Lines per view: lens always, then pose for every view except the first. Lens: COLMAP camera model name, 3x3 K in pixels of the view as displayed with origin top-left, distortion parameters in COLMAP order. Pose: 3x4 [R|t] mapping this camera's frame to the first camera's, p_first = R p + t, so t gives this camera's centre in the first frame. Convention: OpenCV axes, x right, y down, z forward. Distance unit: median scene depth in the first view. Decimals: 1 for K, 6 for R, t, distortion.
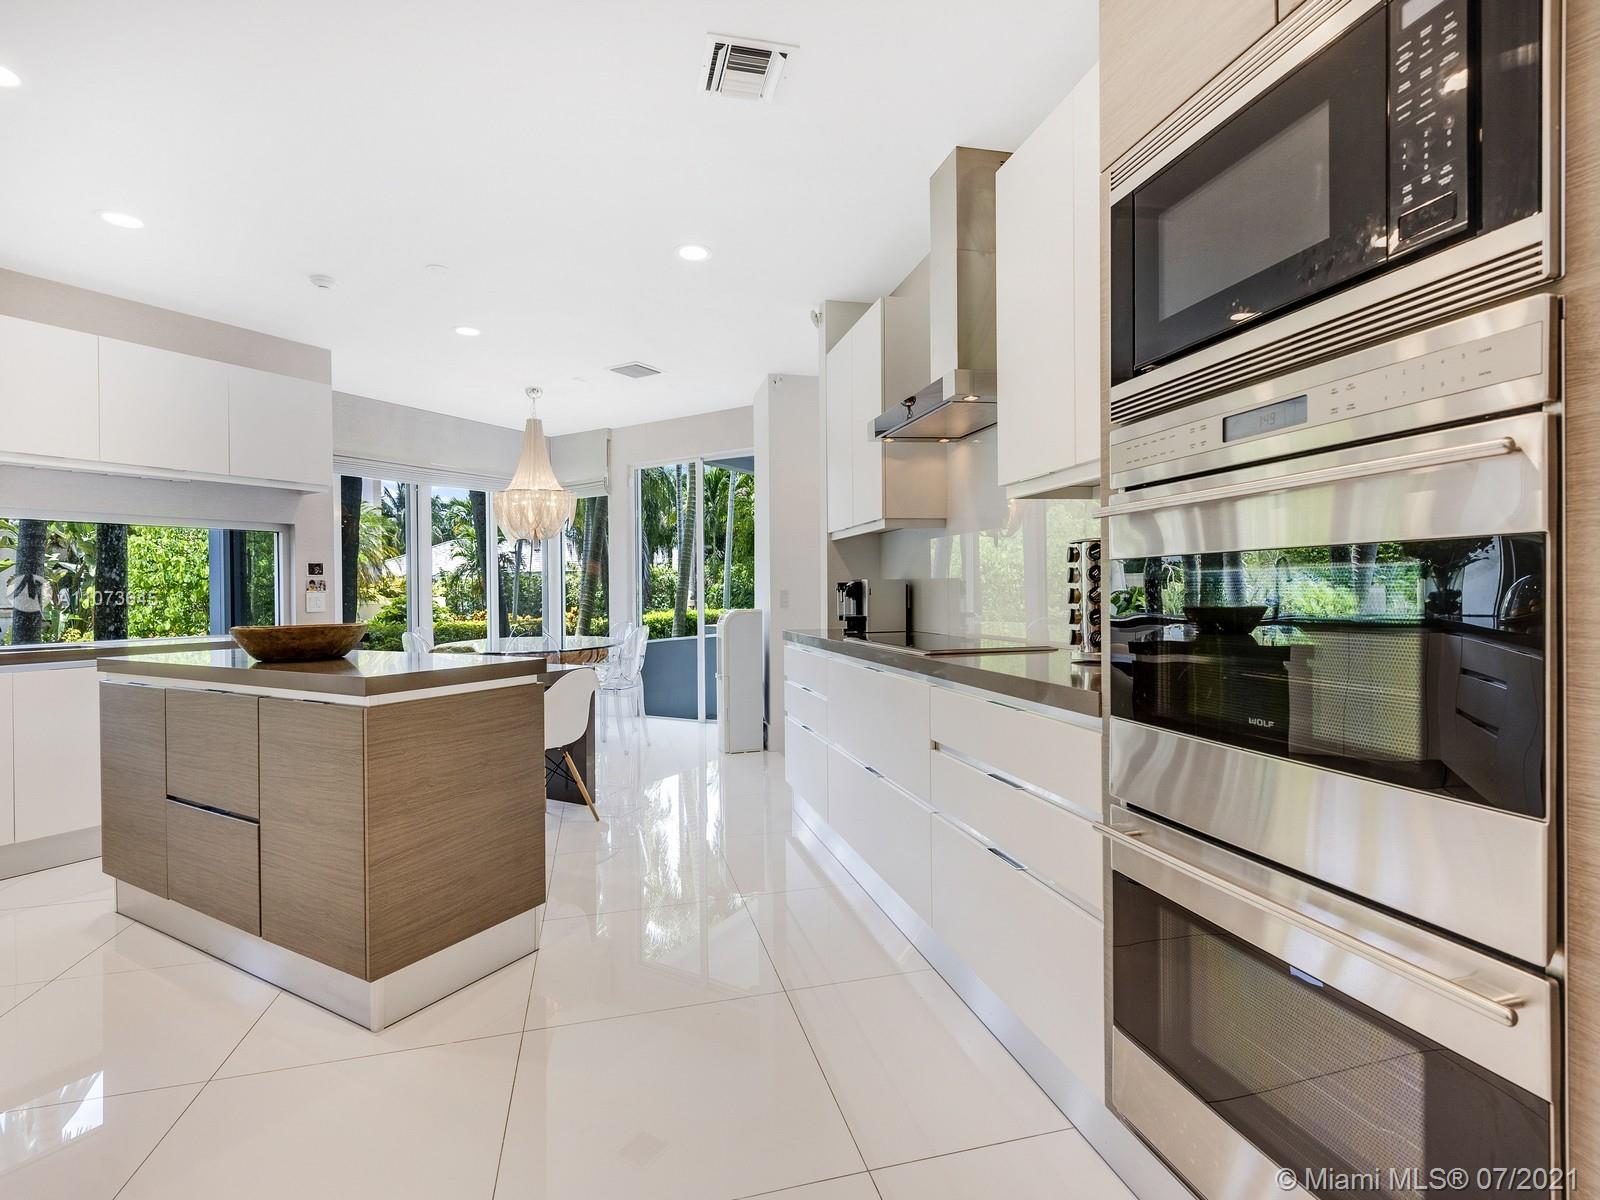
lens RADIAL K [[788.8, 0, 832.3], [0, 788.8, 575.4], [0, 0, 1]] dist [0.015157, -0.005081]
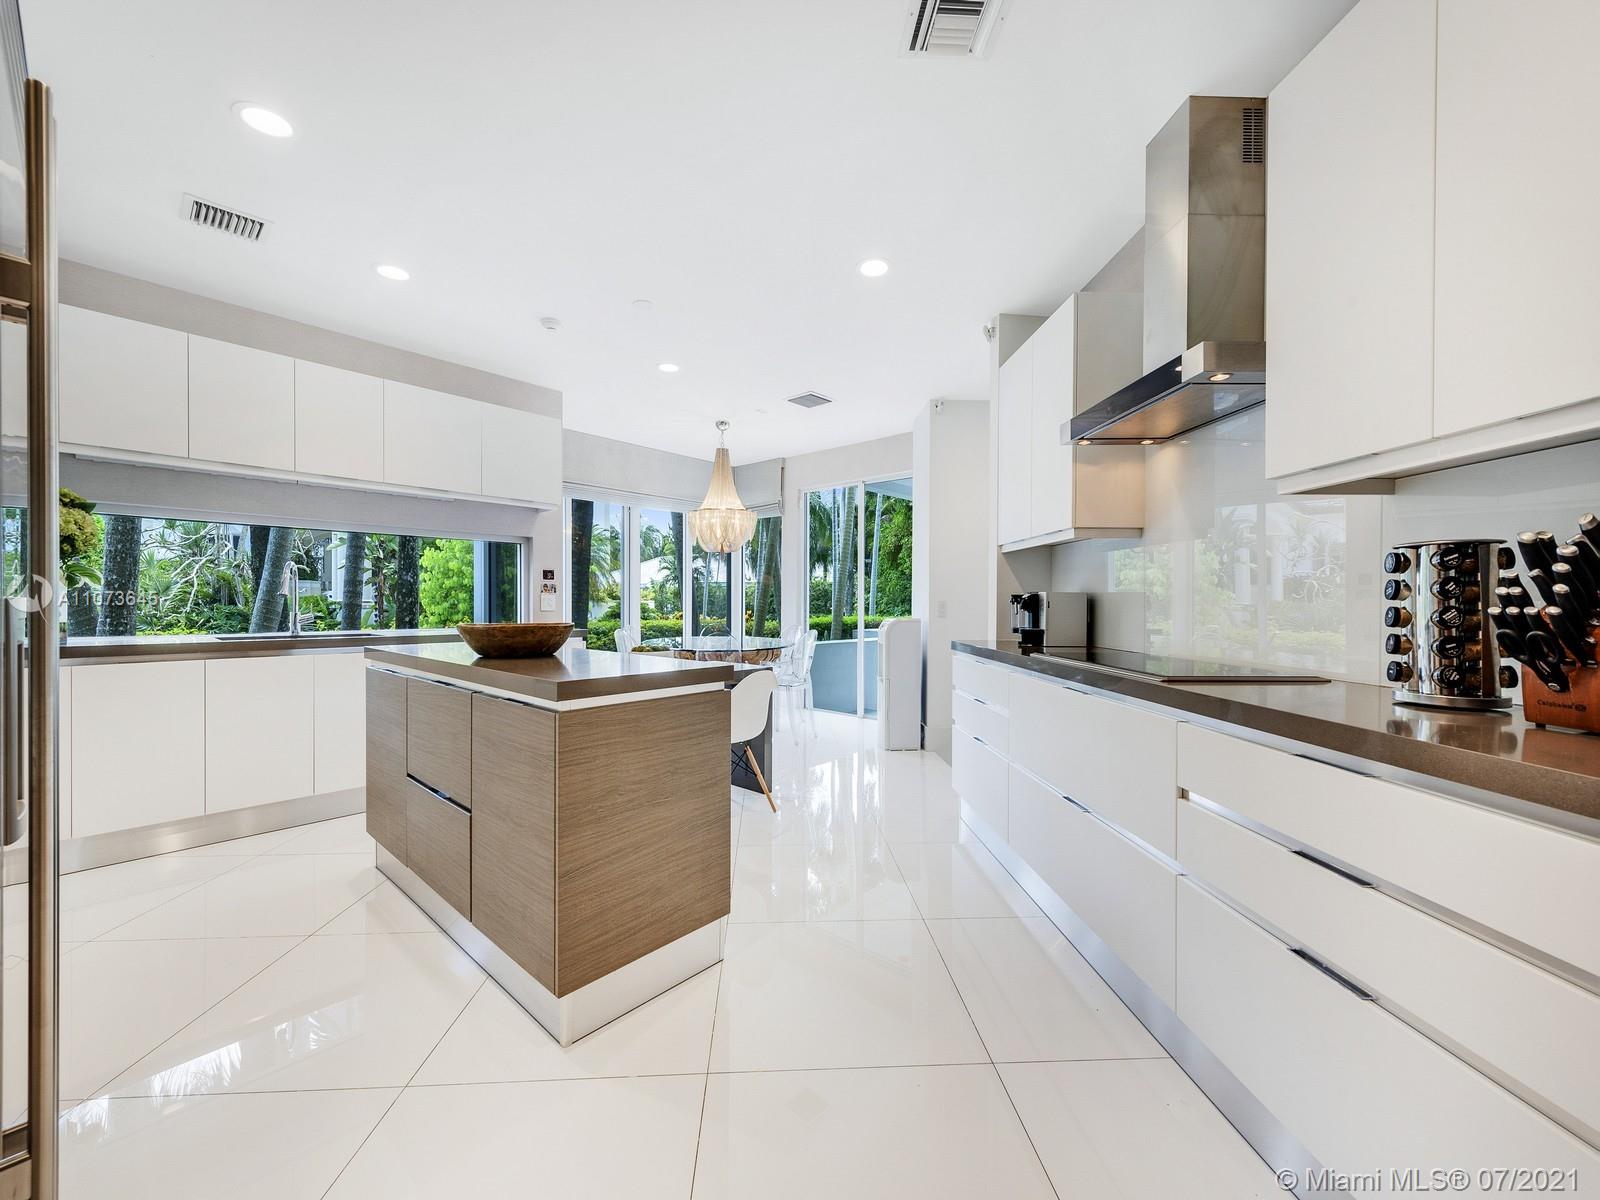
lens RADIAL K [[644.8, 0, 831.8], [0, 644.8, 606.3], [0, 0, 1]] dist [0.009489, -0.002397]
pose [[0.982197, 0.023260, -0.186409, -0.059271], [-0.018117, 0.999408, 0.029246, 0.003801], [0.186979, -0.025348, 0.982037, 0.149141]]
